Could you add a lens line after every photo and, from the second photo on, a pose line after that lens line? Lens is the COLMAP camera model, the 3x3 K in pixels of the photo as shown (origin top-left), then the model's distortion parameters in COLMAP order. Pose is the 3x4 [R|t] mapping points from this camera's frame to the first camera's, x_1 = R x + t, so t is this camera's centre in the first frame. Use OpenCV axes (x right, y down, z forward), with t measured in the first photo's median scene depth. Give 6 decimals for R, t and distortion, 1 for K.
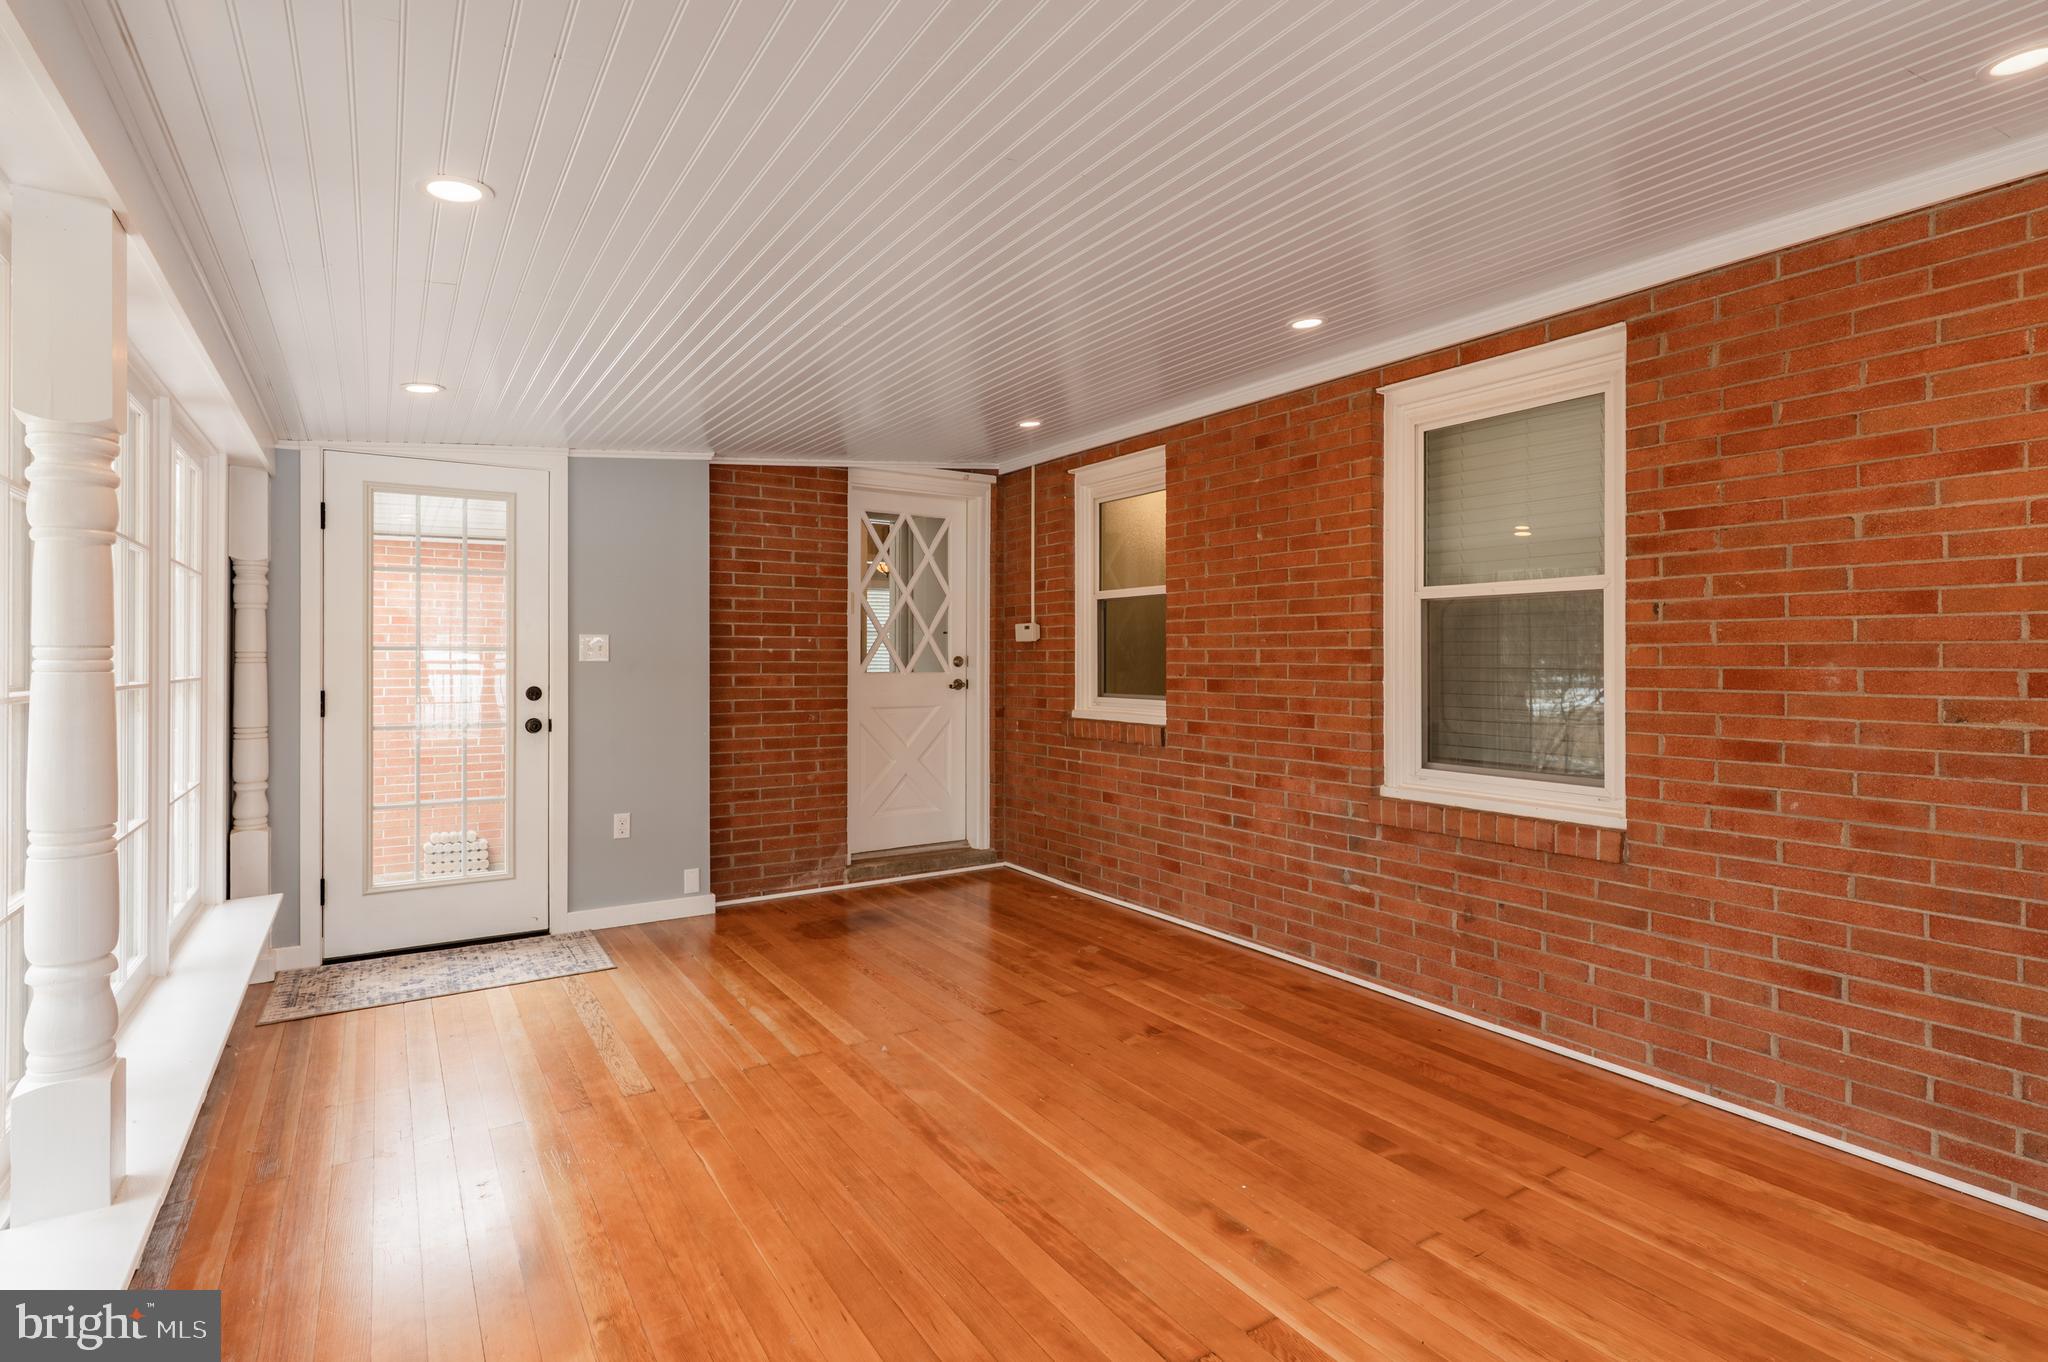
lens RADIAL K [[1003.0, 0, 1034.3], [0, 1003.0, 668.9], [0, 0, 1]] dist [-0.013714, 0.001038]
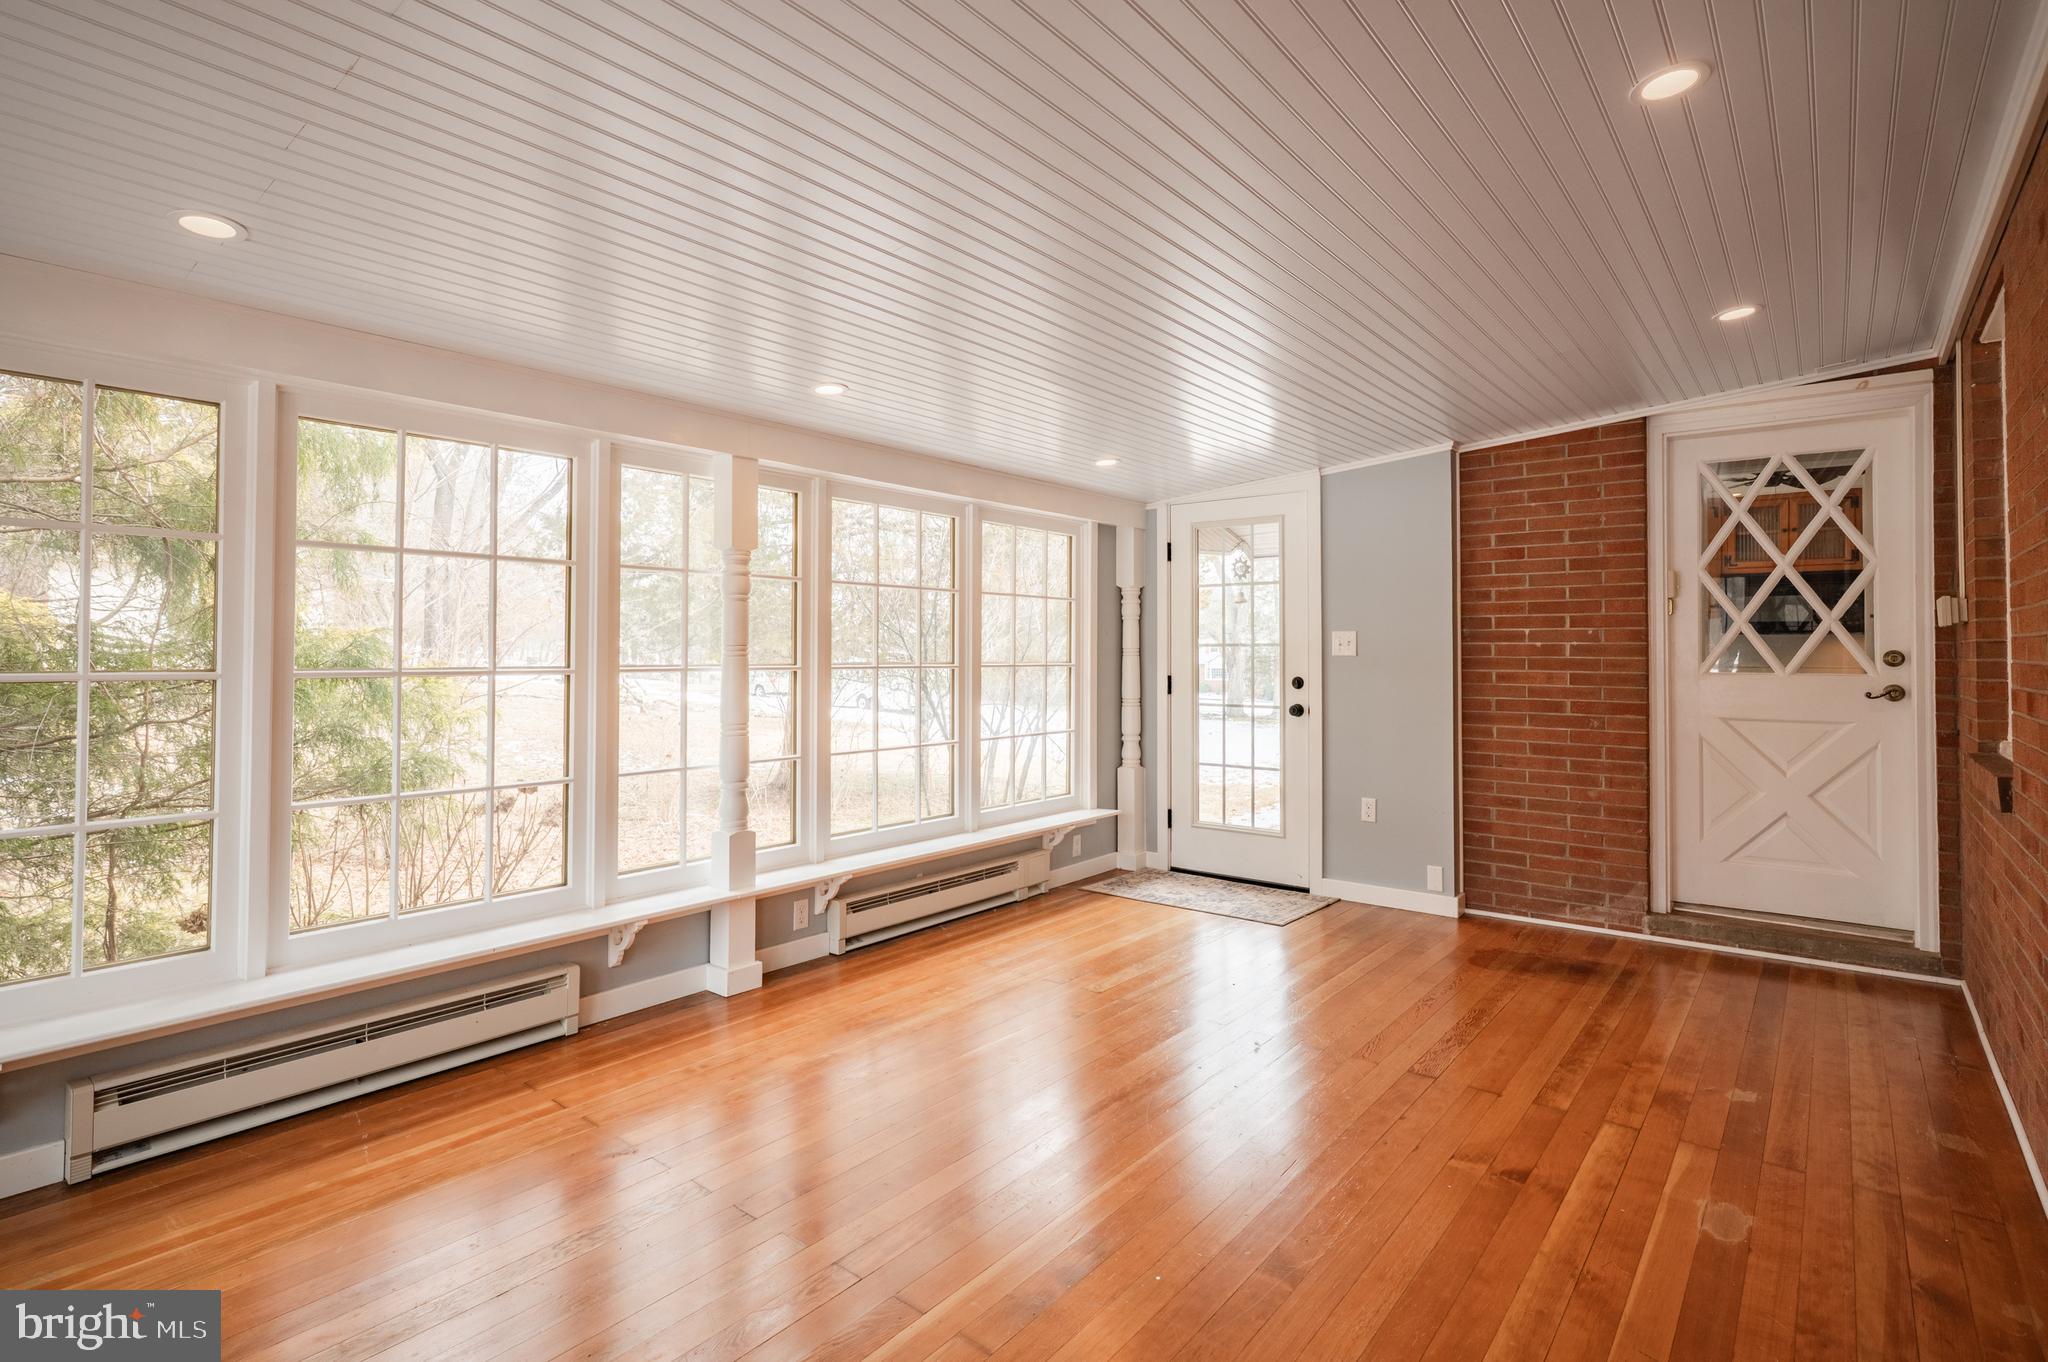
lens RADIAL K [[1003.0, 0, 1010.9], [0, 1003.0, 649.3], [0, 0, 1]] dist [-0.013714, 0.001038]
pose [[0.290316, -0.002926, -0.956926, 0.456027], [-0.012637, 0.999896, -0.006891, -0.001994], [0.956847, 0.014093, 0.290249, 0.293419]]
